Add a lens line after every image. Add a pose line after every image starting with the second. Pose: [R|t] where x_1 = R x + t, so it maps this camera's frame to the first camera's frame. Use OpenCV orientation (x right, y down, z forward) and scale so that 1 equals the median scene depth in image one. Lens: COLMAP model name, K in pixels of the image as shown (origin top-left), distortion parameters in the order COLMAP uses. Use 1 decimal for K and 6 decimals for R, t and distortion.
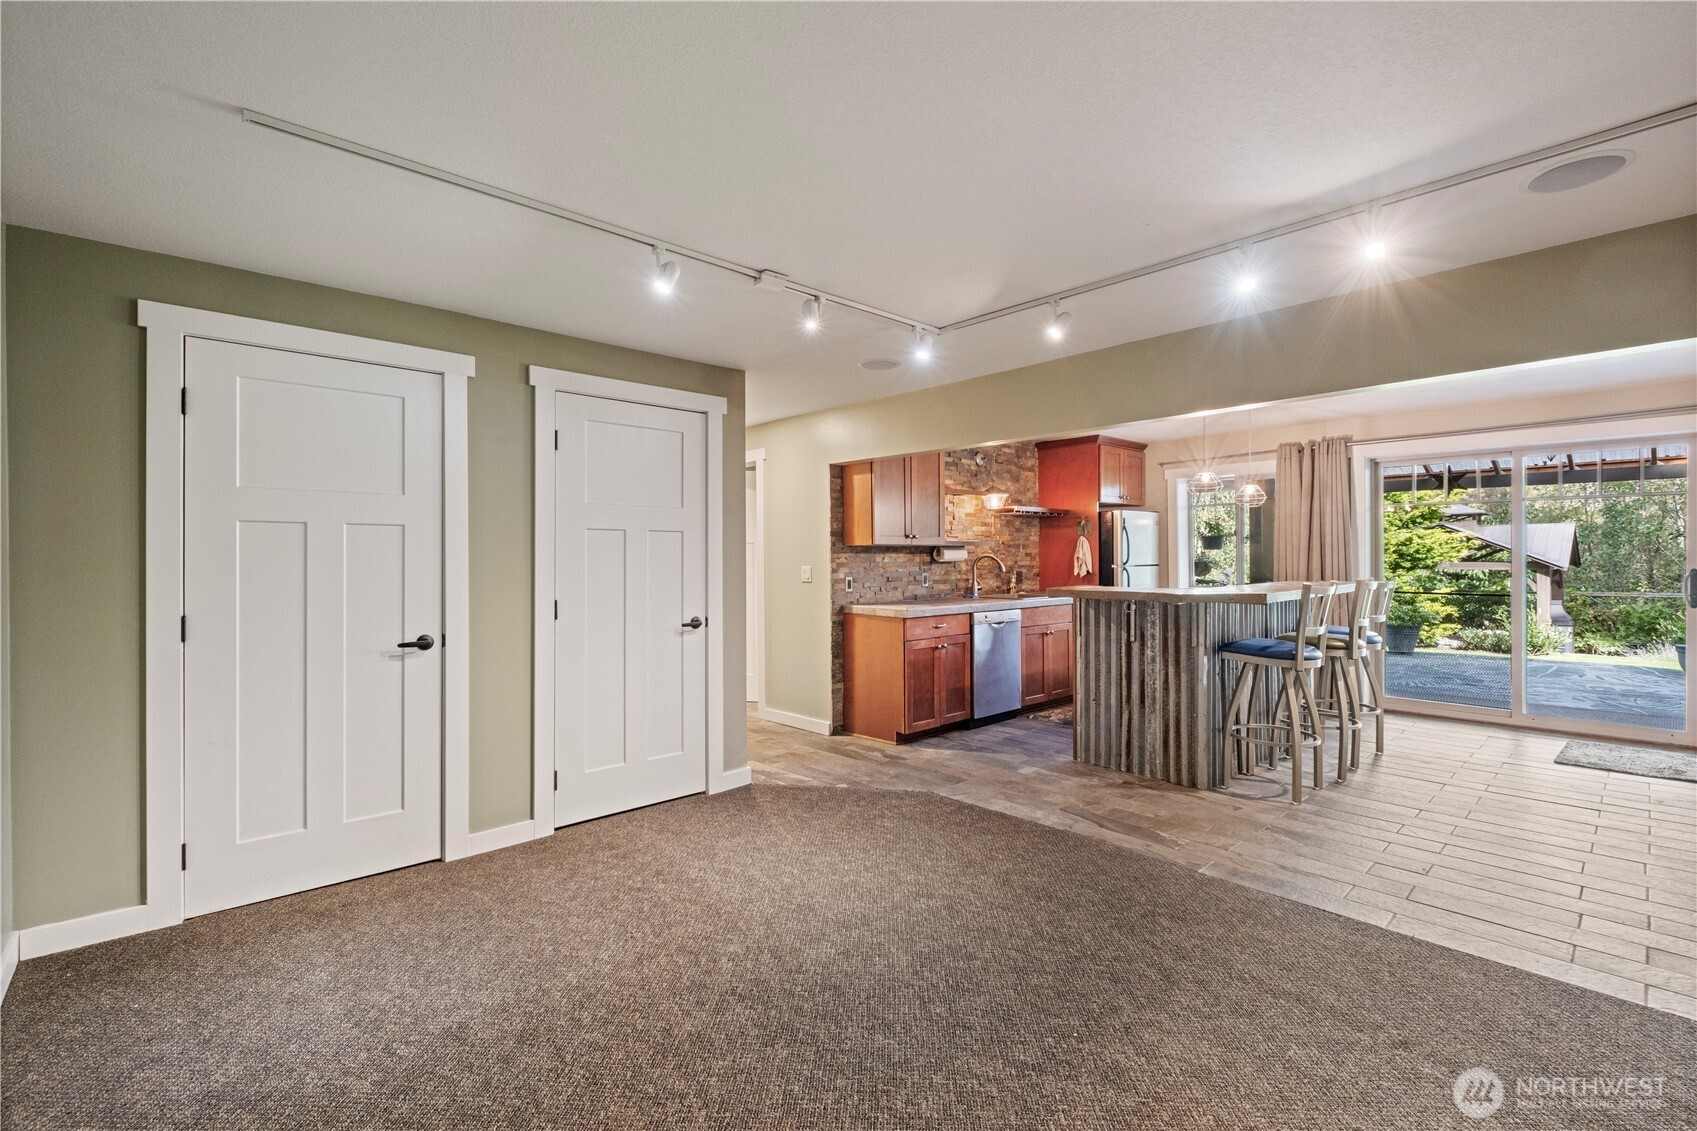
lens RADIAL K [[749.3, 0, 838.4], [0, 749.3, 559.2], [0, 0, 1]] dist [0.004655, -0.004214]
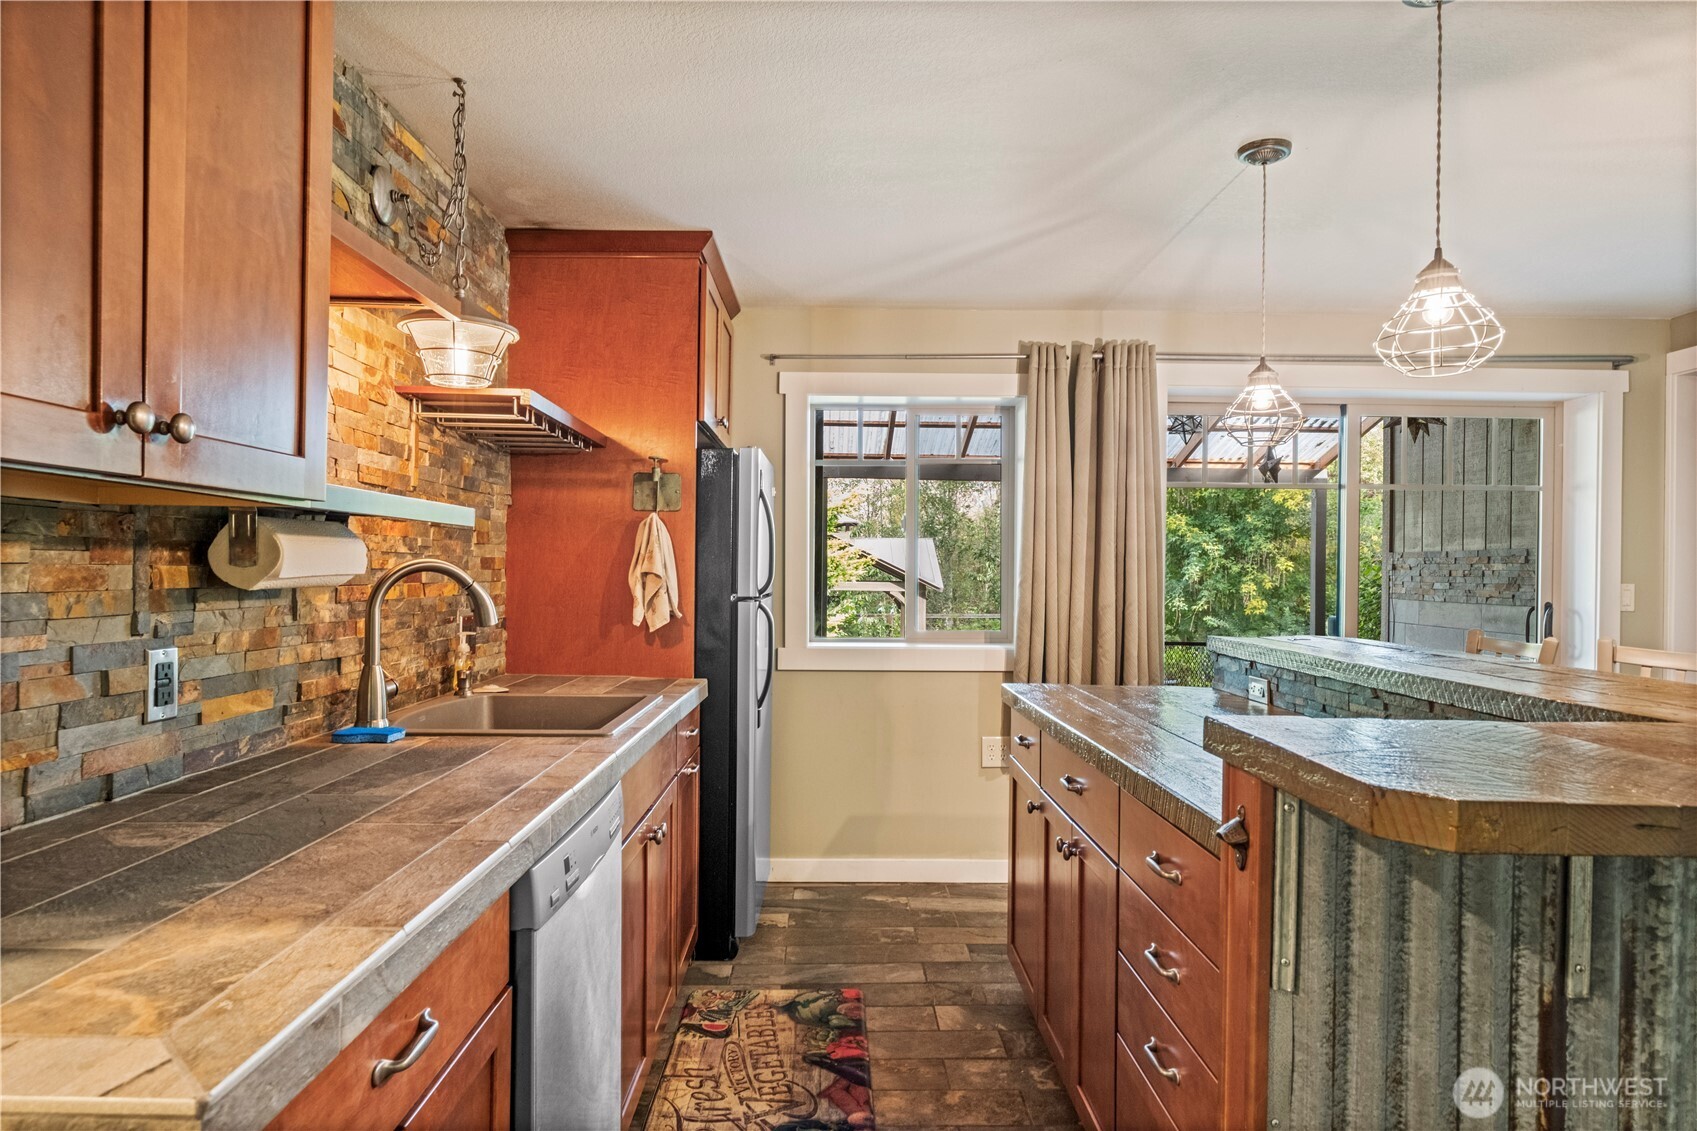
lens RADIAL K [[995.6, 0, 846.8], [0, 995.6, 569.6], [0, 0, 1]] dist [-0.009485, 0.006222]
pose [[0.660782, 0.014471, 0.750438, 0.038277], [-0.012459, 0.999888, -0.008310, -0.001902], [-0.750474, -0.003859, 0.660888, 0.666851]]
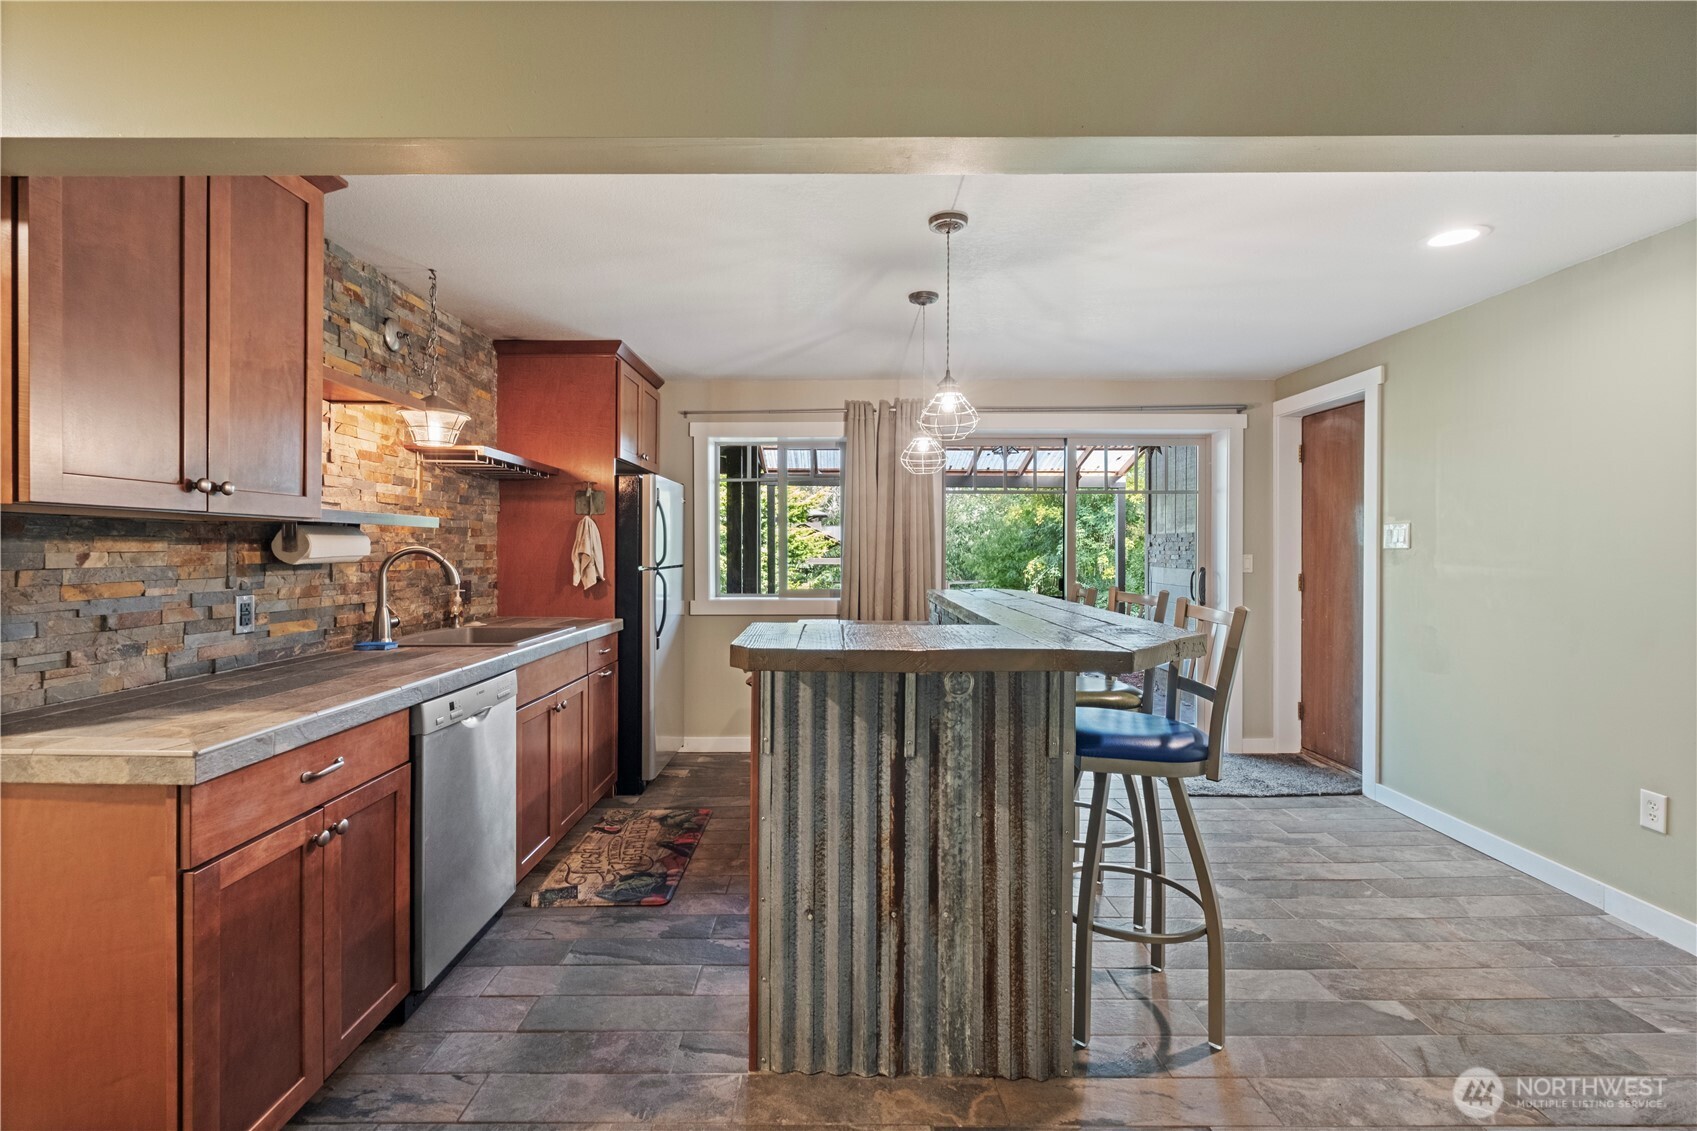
lens RADIAL K [[749.3, 0, 838.0], [0, 749.3, 548.1], [0, 0, 1]] dist [0.004655, -0.004214]
pose [[0.672801, 0.009291, 0.739765, 0.037333], [-0.003754, 0.999951, -0.009144, -0.002429], [-0.739814, 0.003375, 0.672803, 0.513055]]
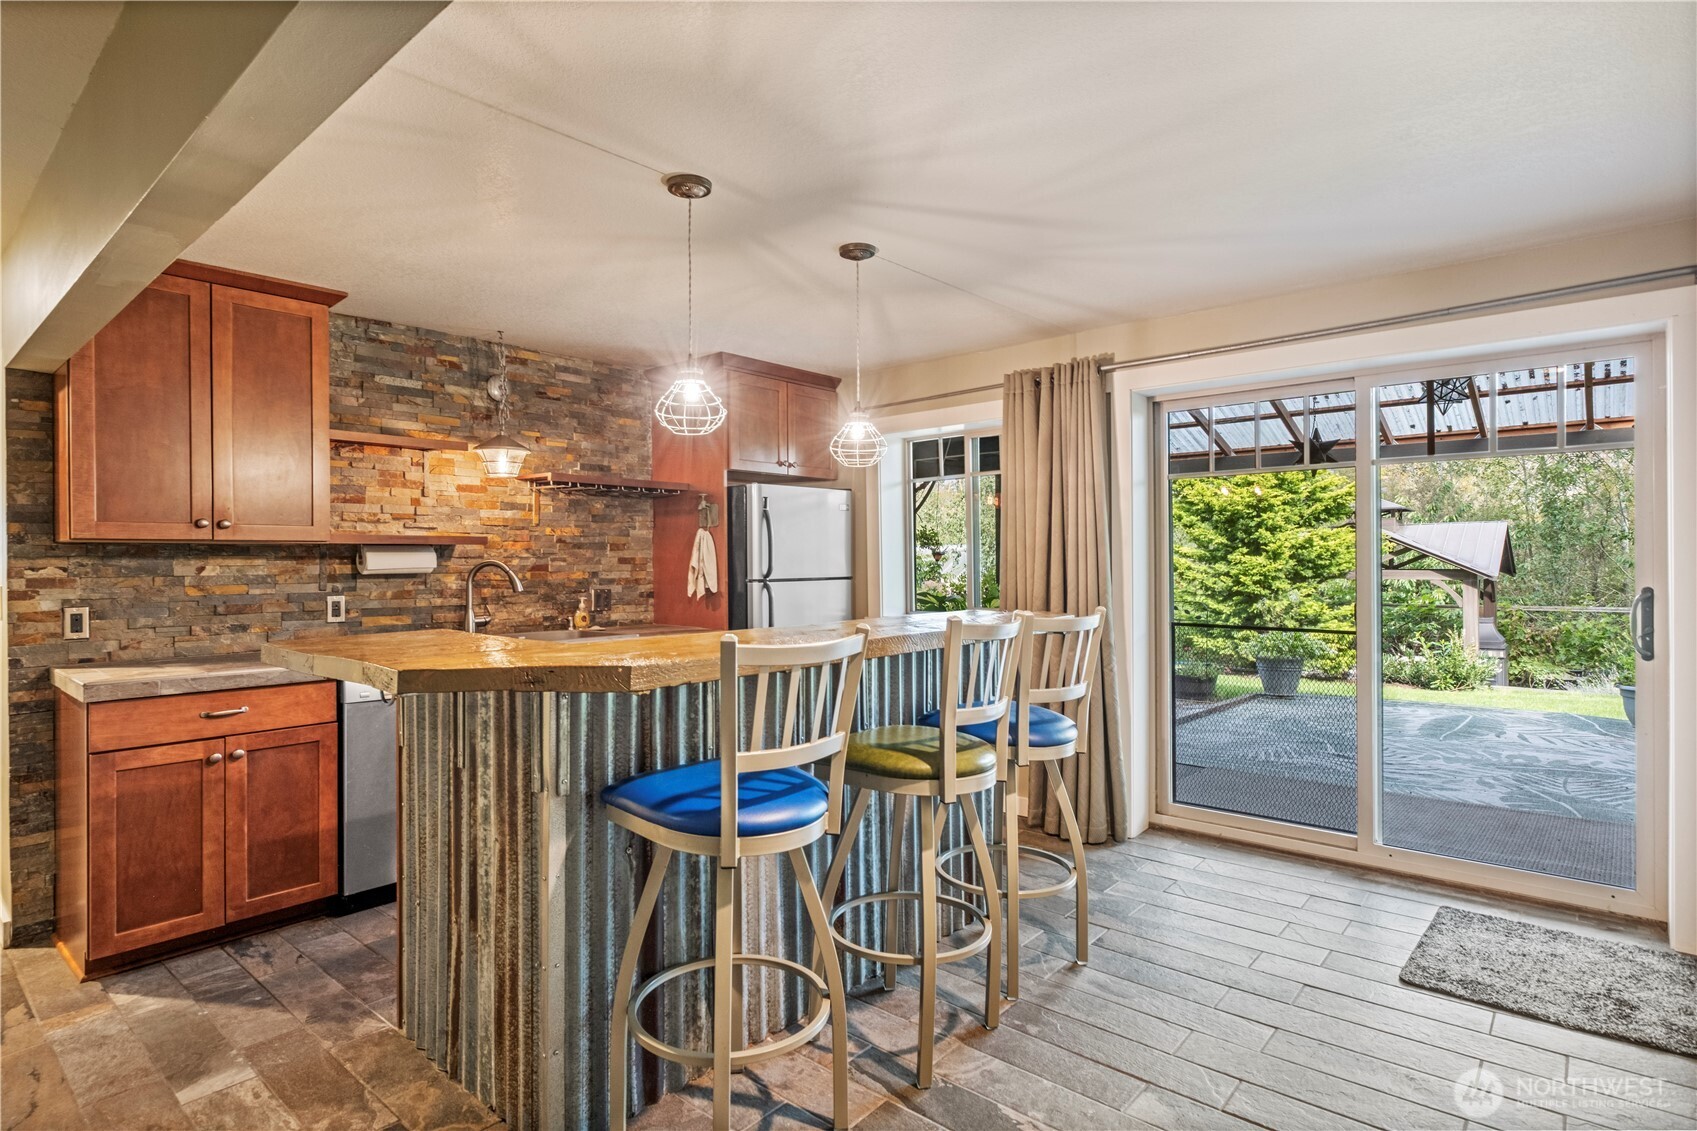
lens RADIAL K [[884.2, 0, 836.5], [0, 884.2, 558.9], [0, 0, 1]] dist [0.003217, -0.002194]
pose [[0.993326, 0.000412, 0.115342, 0.373039], [0.000454, 0.999972, -0.007476, -0.002490], [-0.115342, 0.007478, 0.993298, 0.331089]]
